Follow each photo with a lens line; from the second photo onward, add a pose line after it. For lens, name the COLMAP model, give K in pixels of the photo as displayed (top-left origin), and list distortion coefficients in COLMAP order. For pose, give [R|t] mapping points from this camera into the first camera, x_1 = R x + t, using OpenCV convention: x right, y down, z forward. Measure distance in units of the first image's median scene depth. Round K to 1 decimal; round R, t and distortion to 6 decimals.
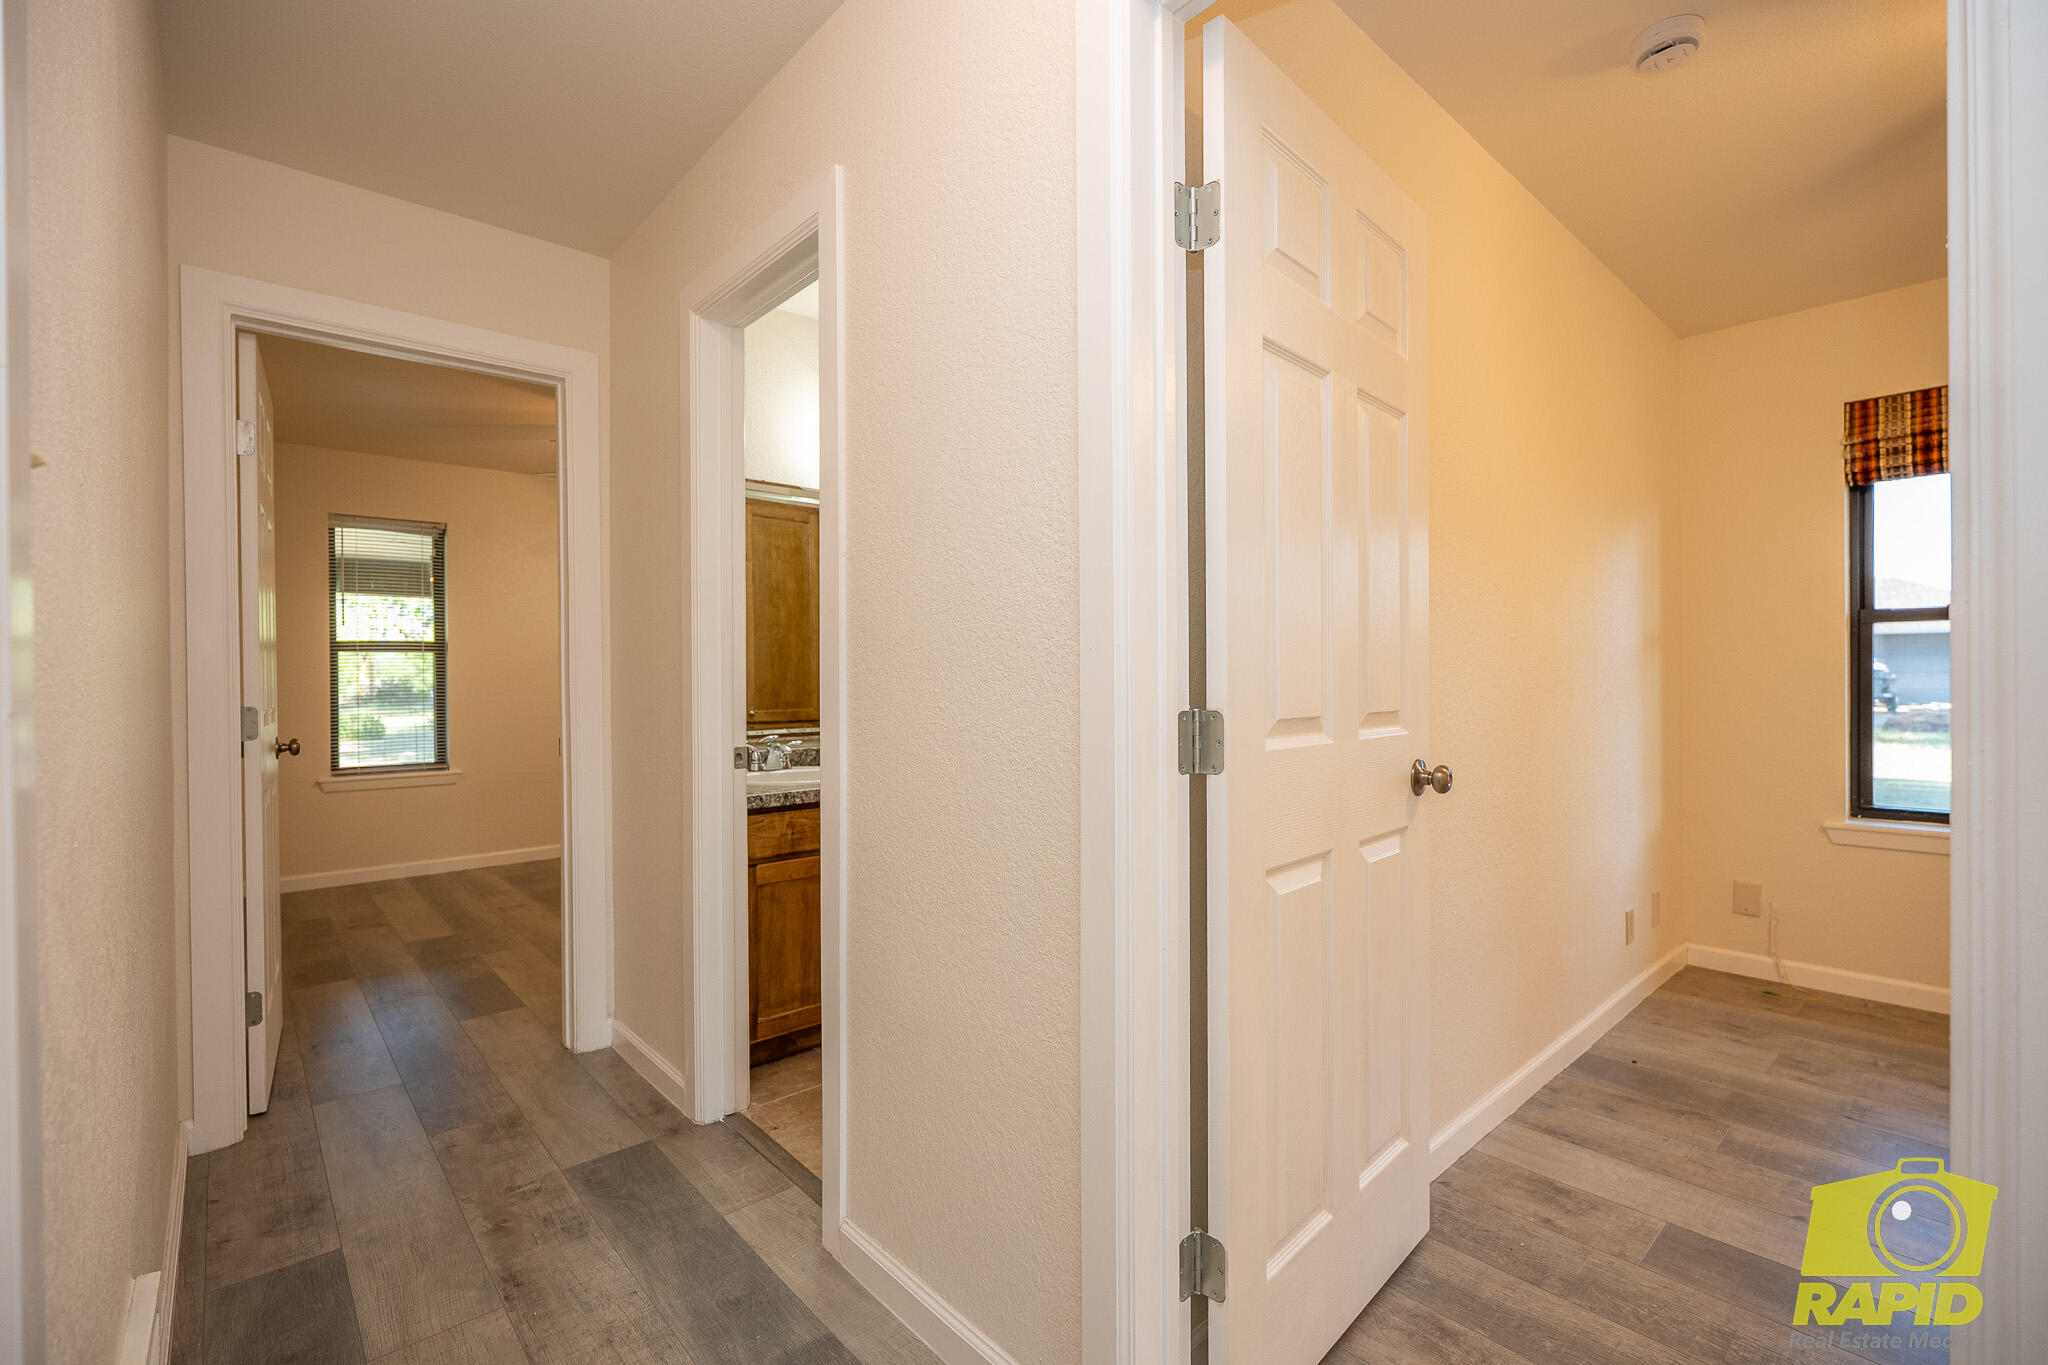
lens RADIAL K [[896.7, 0, 1012.4], [0, 896.7, 683.3], [0, 0, 1]] dist [-0.007376, 0.000891]
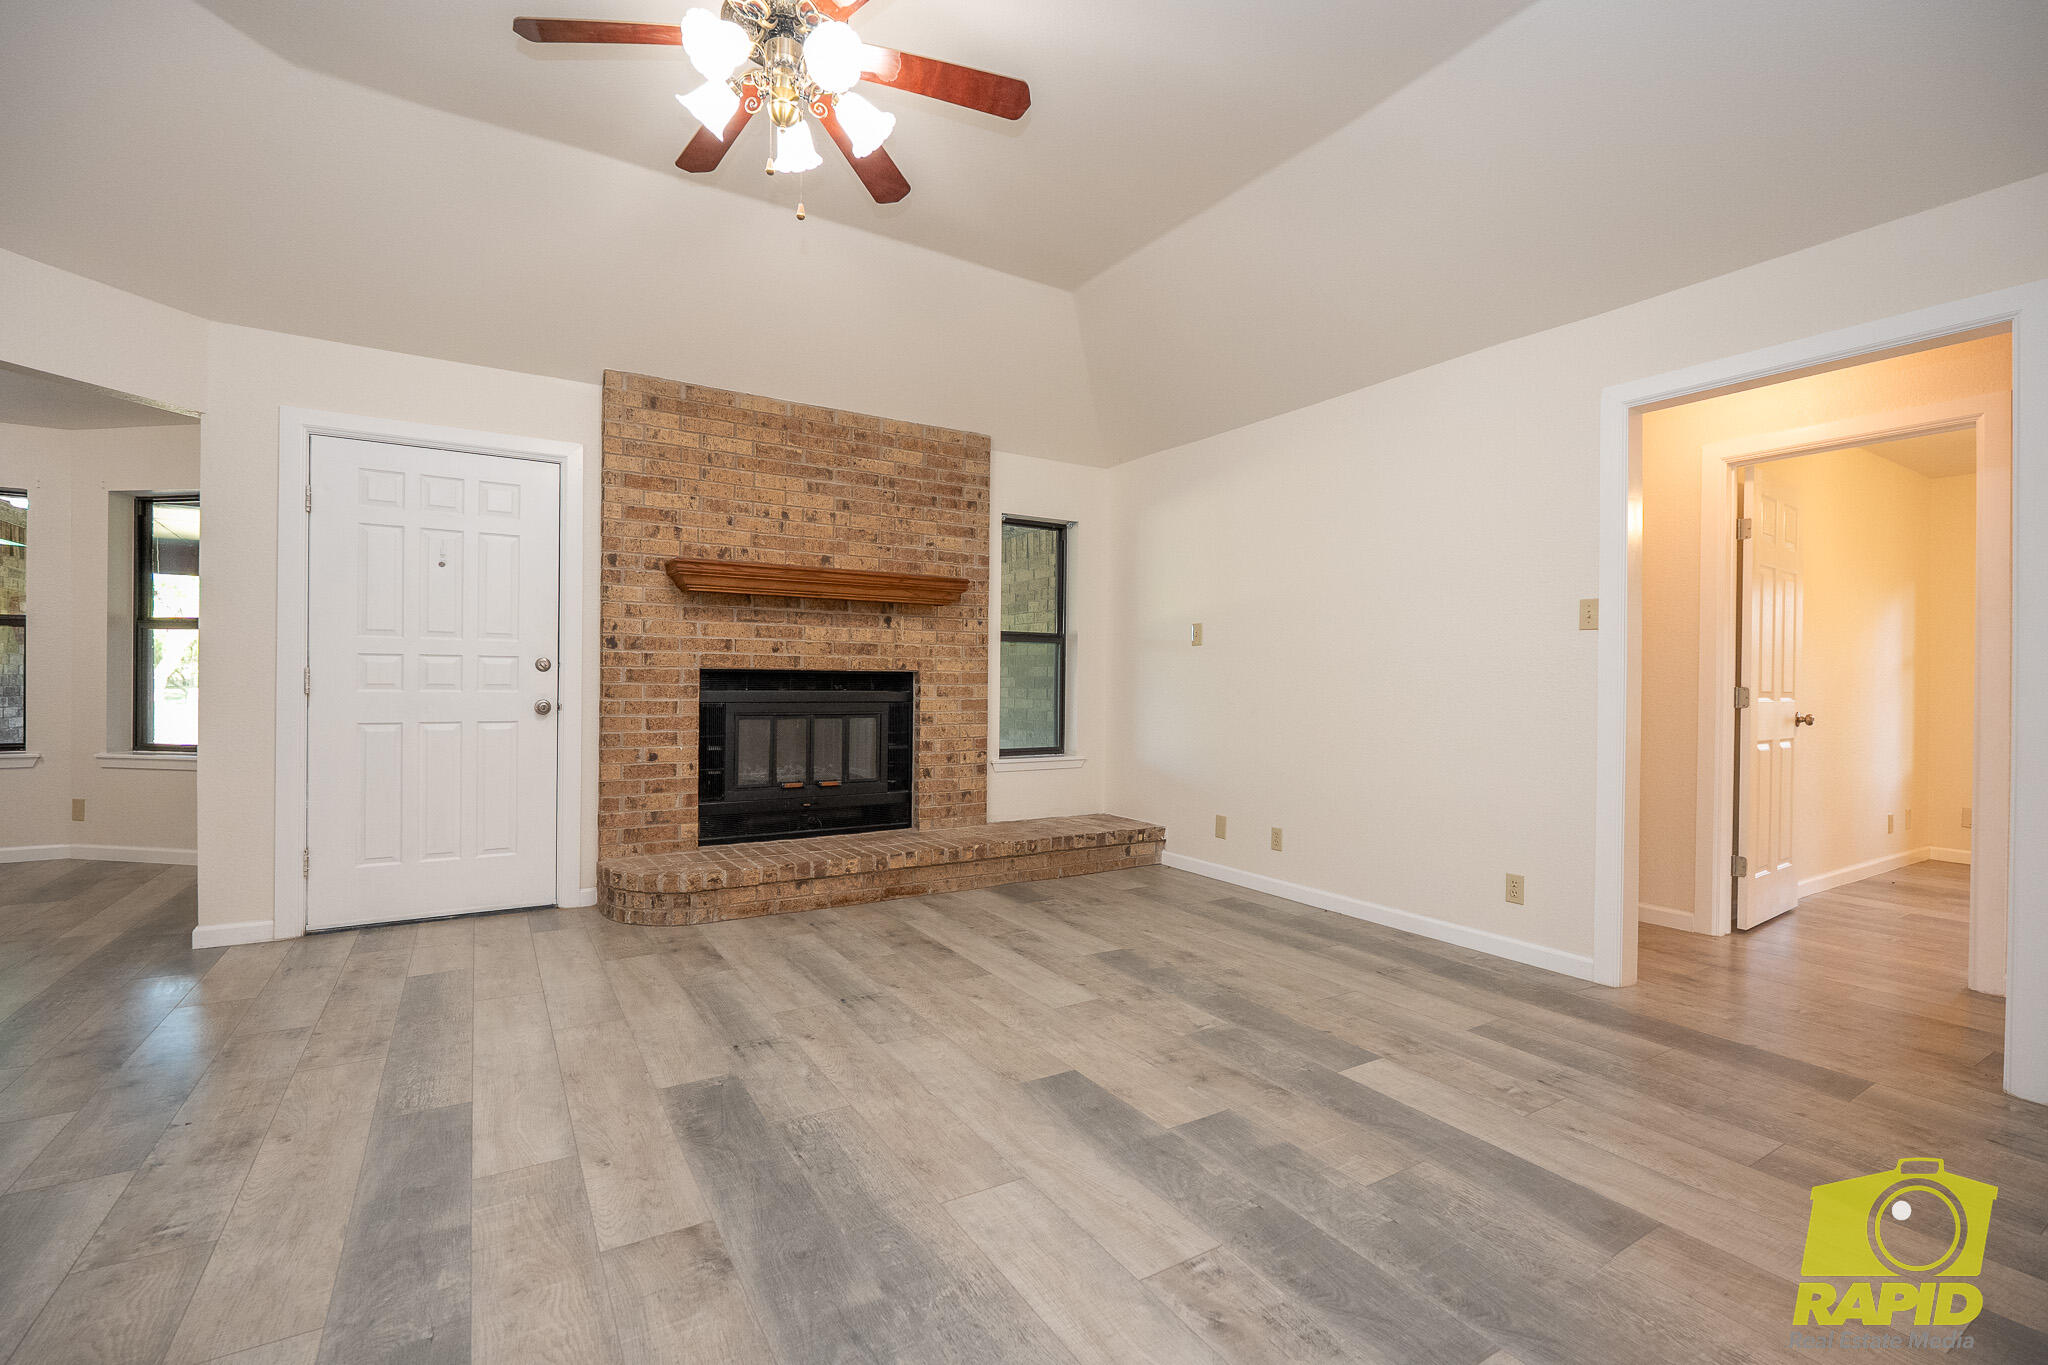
lens RADIAL K [[896.7, 0, 1023.0], [0, 896.7, 685.2], [0, 0, 1]] dist [-0.007376, 0.000891]
pose [[0.986372, 0.018054, -0.163534, -0.842465], [-0.017751, 0.999837, 0.003315, 0.027491], [0.163568, -0.000367, 0.986532, -1.193576]]
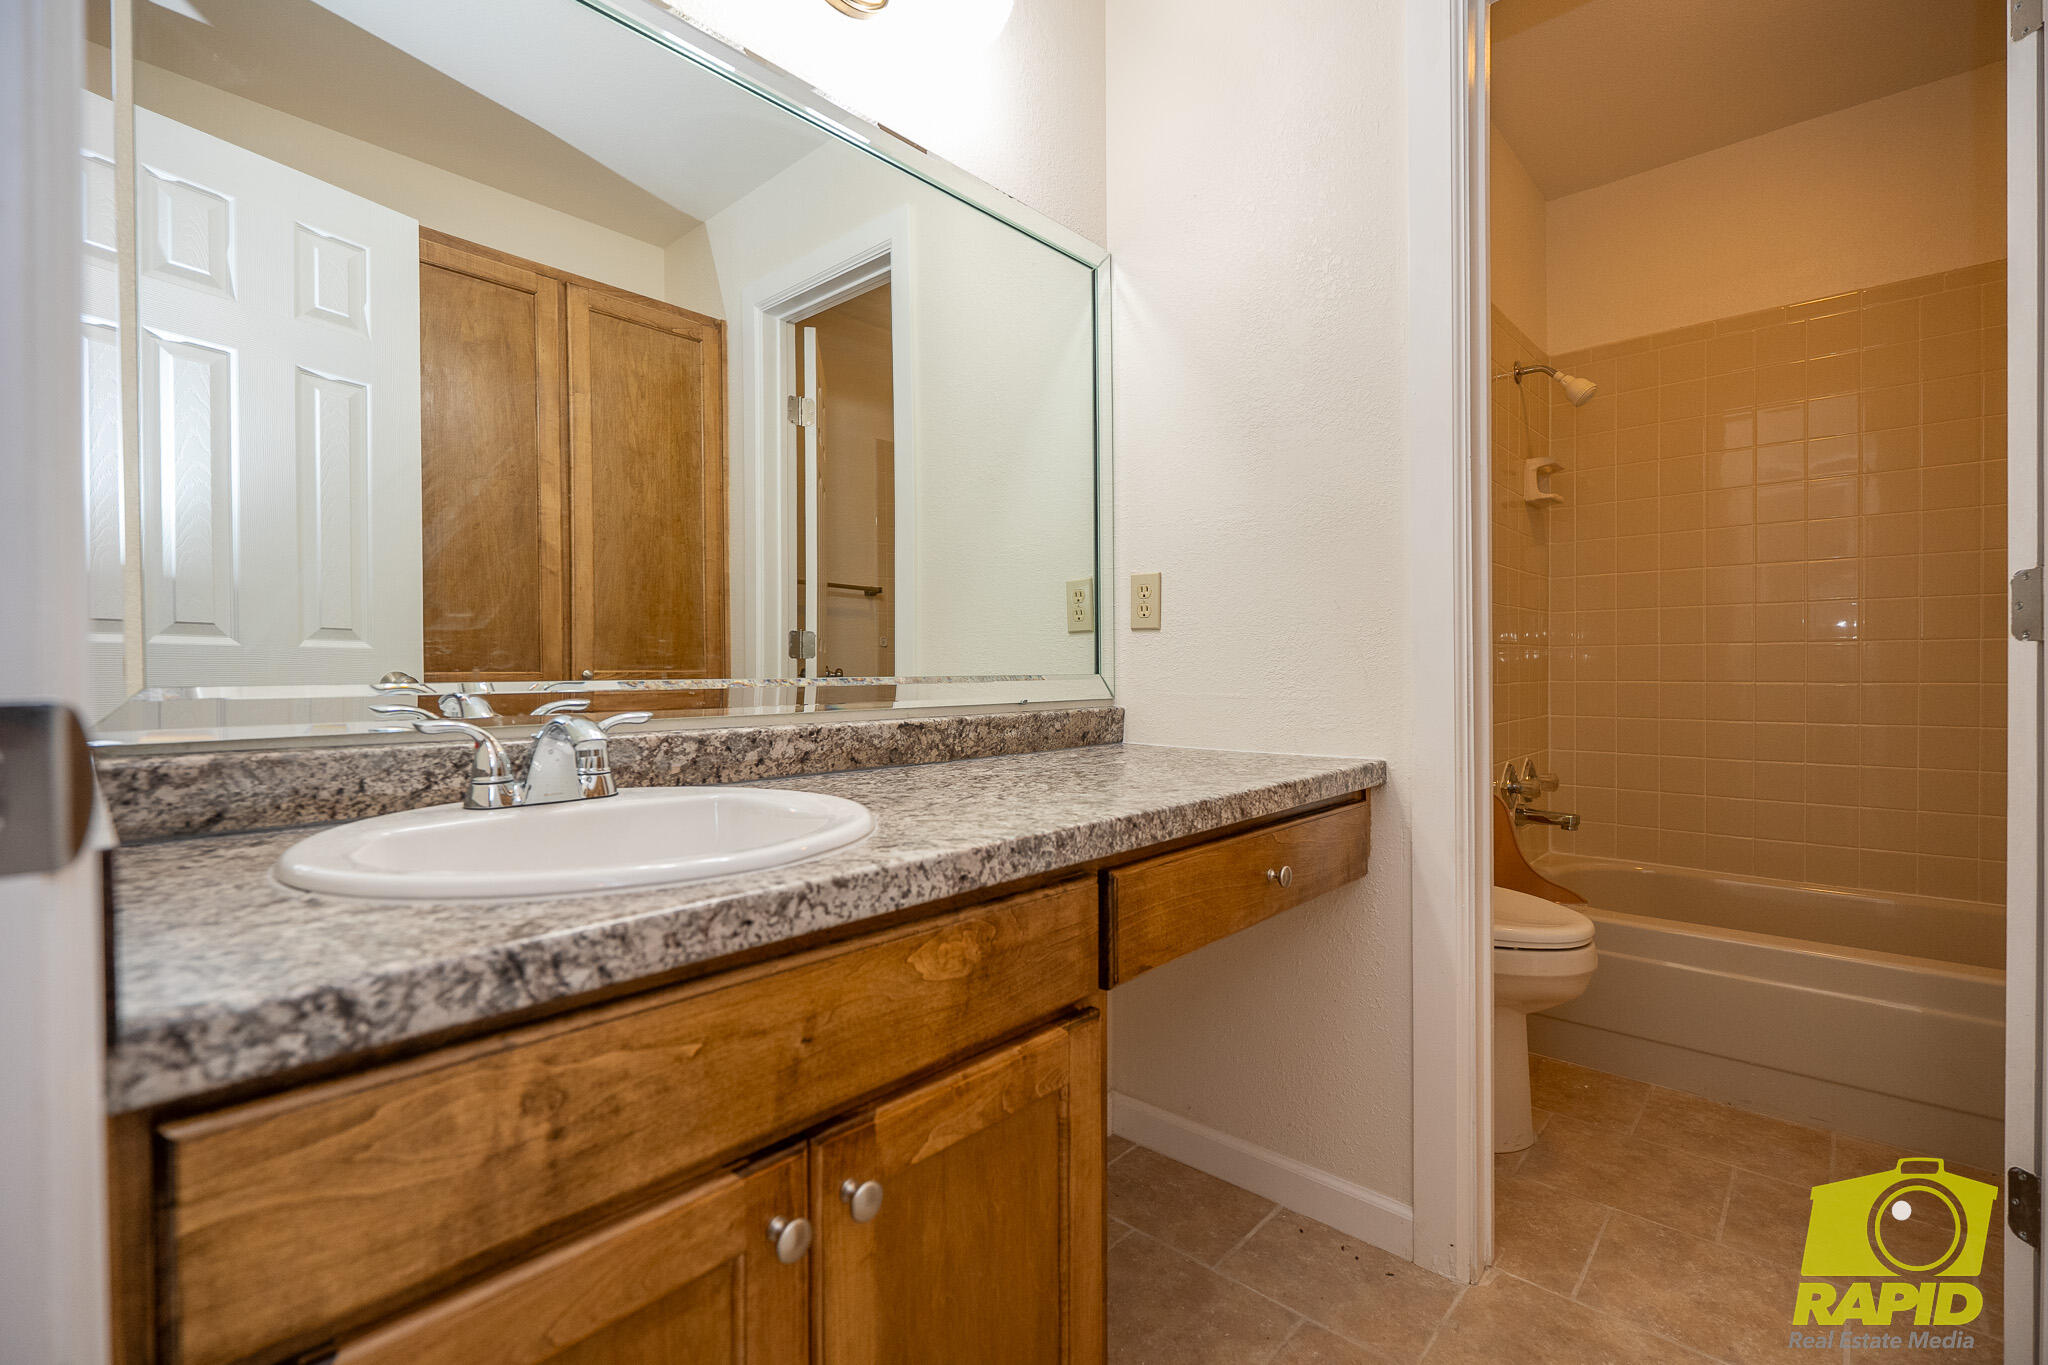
lens RADIAL K [[896.7, 0, 1033.8], [0, 896.7, 672.9], [0, 0, 1]] dist [-0.007376, 0.000891]
pose [[0.993054, -0.002506, 0.117632, -0.026526], [0.002761, 0.999994, -0.002008, 0.010172], [-0.117626, 0.002319, 0.993055, 0.130615]]
